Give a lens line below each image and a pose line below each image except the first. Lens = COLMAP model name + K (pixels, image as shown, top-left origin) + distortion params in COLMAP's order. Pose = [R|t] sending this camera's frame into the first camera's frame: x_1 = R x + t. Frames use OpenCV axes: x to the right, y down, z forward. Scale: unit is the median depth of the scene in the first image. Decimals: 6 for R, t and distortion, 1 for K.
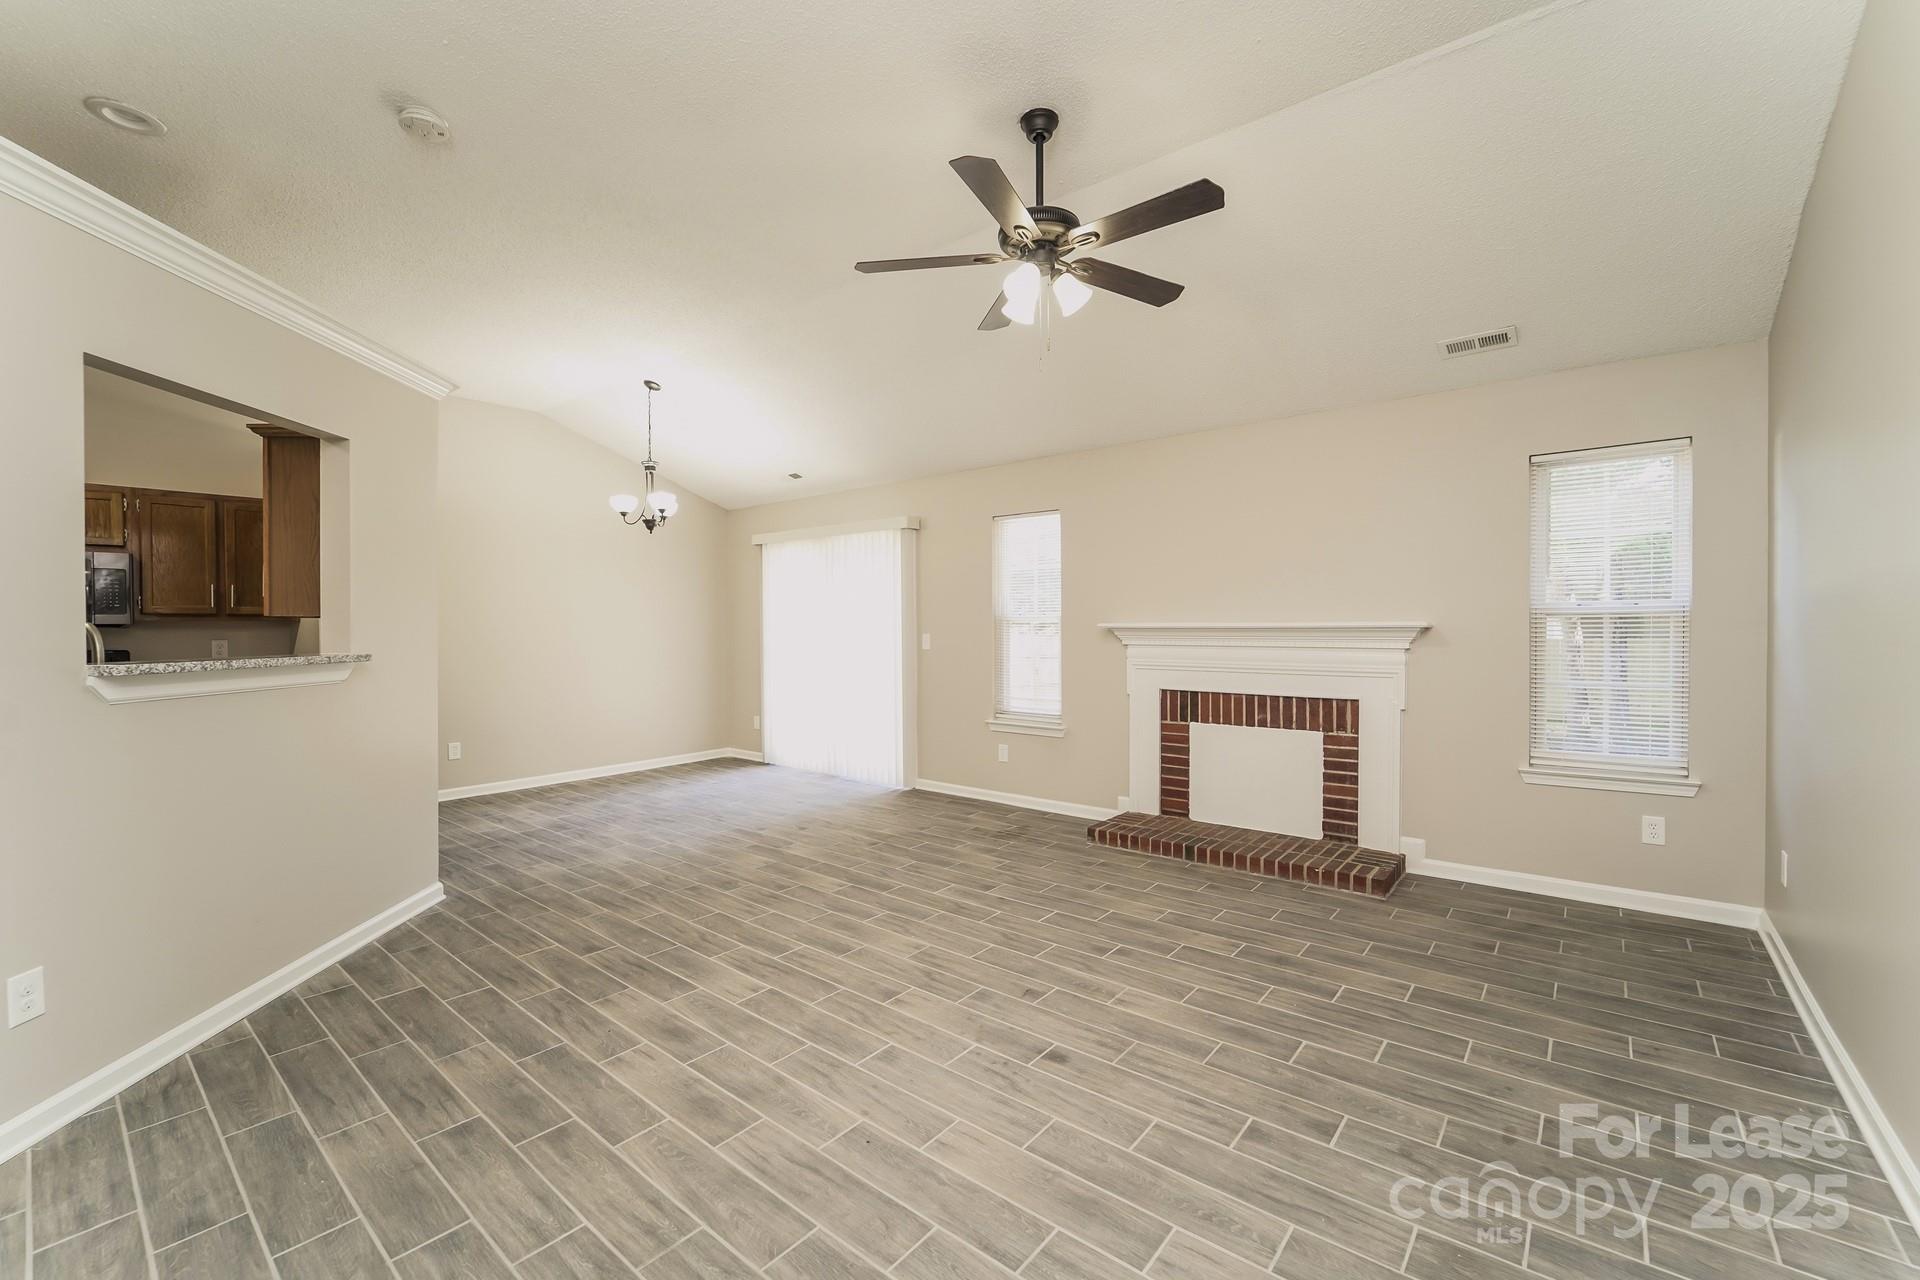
lens RADIAL K [[811.6, 0, 956.5], [0, 811.6, 635.9], [0, 0, 1]] dist [-0.007204, -0.001305]
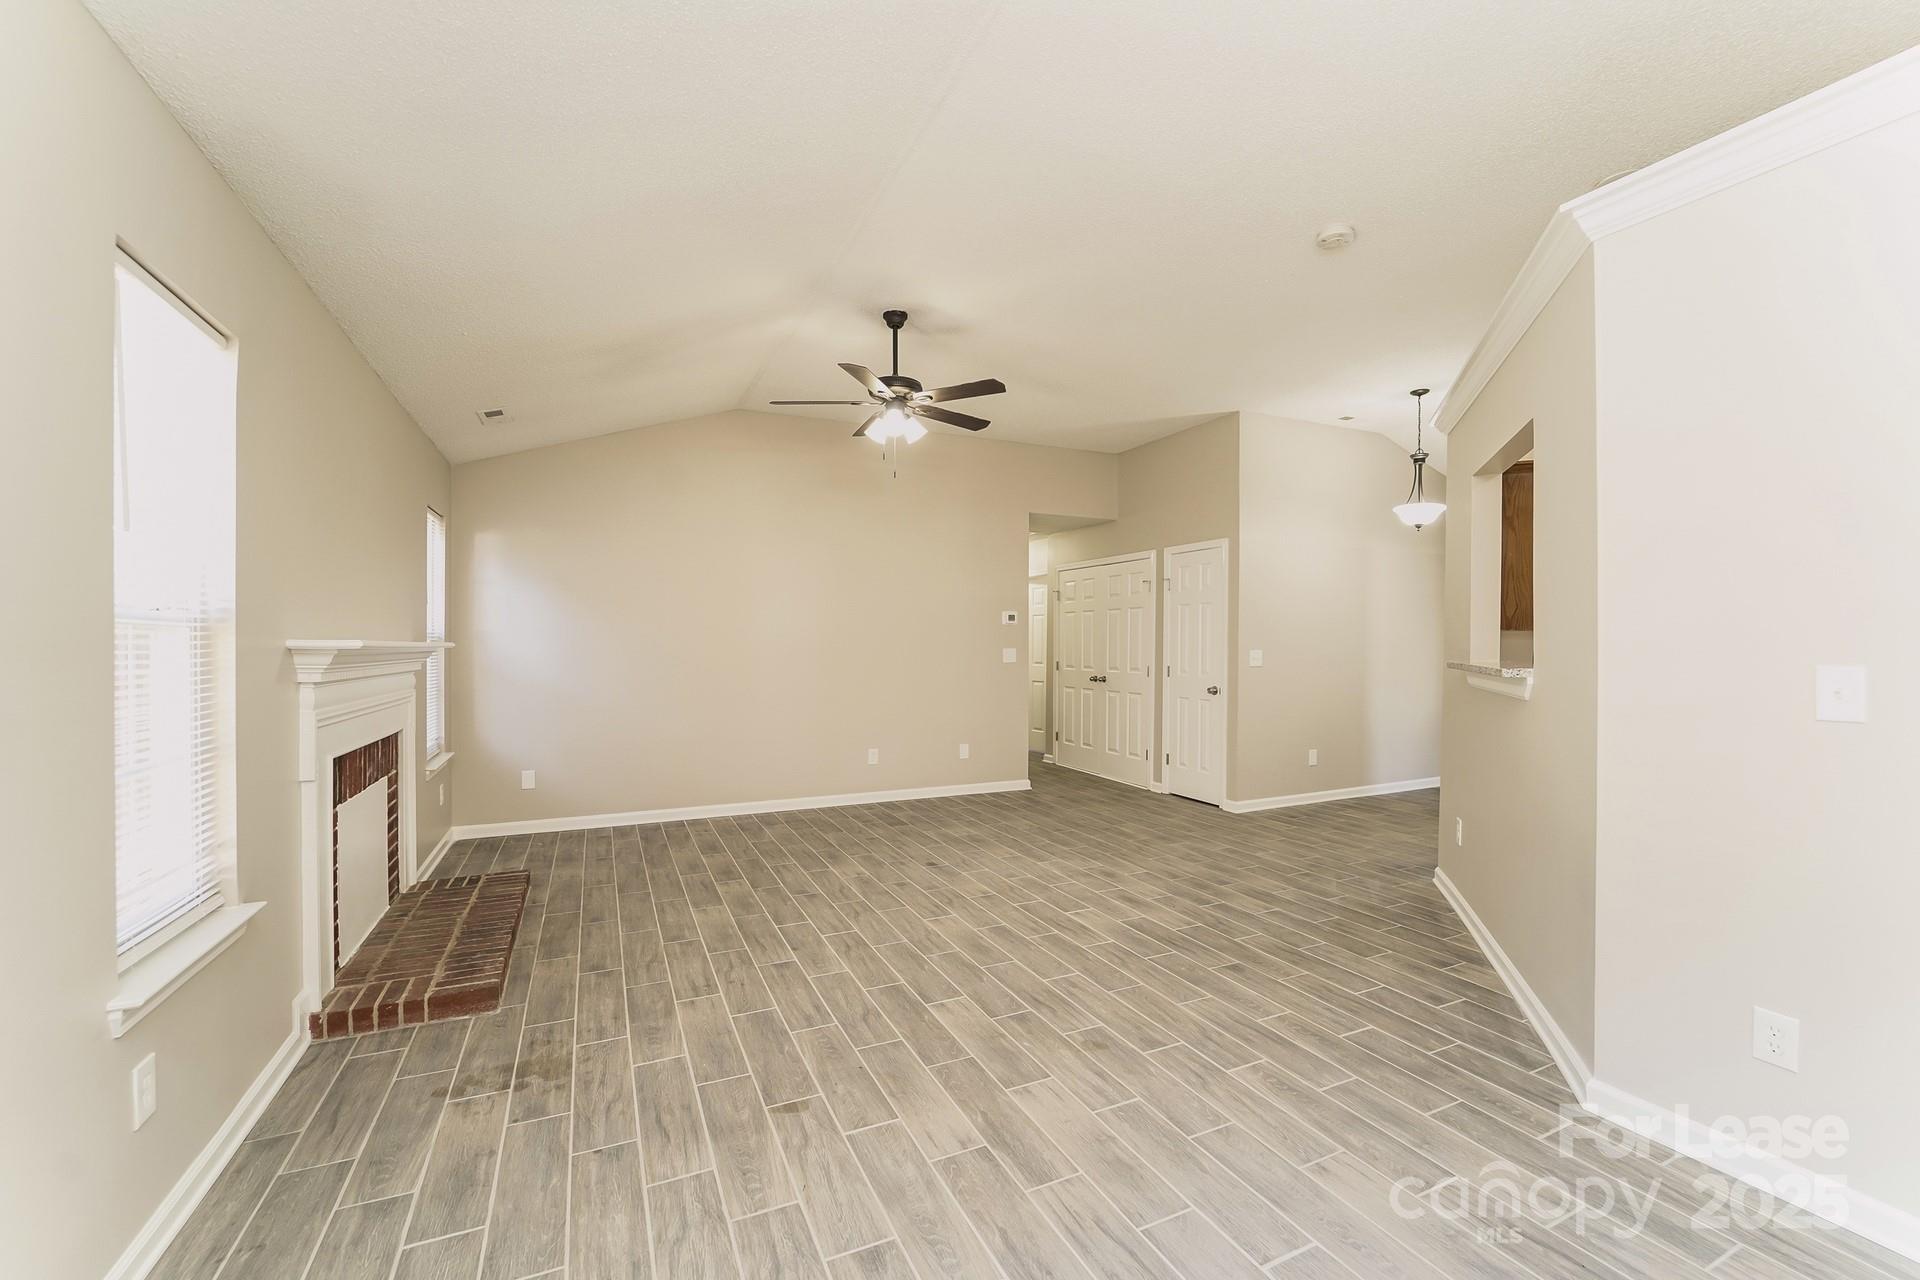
lens RADIAL K [[811.6, 0, 962.1], [0, 811.6, 644.0], [0, 0, 1]] dist [-0.007204, -0.001305]
pose [[-0.905545, 0.010304, 0.424125, -0.529032], [0.014788, 0.999864, 0.007281, -0.013209], [-0.423992, 0.012865, -0.905574, 1.866290]]
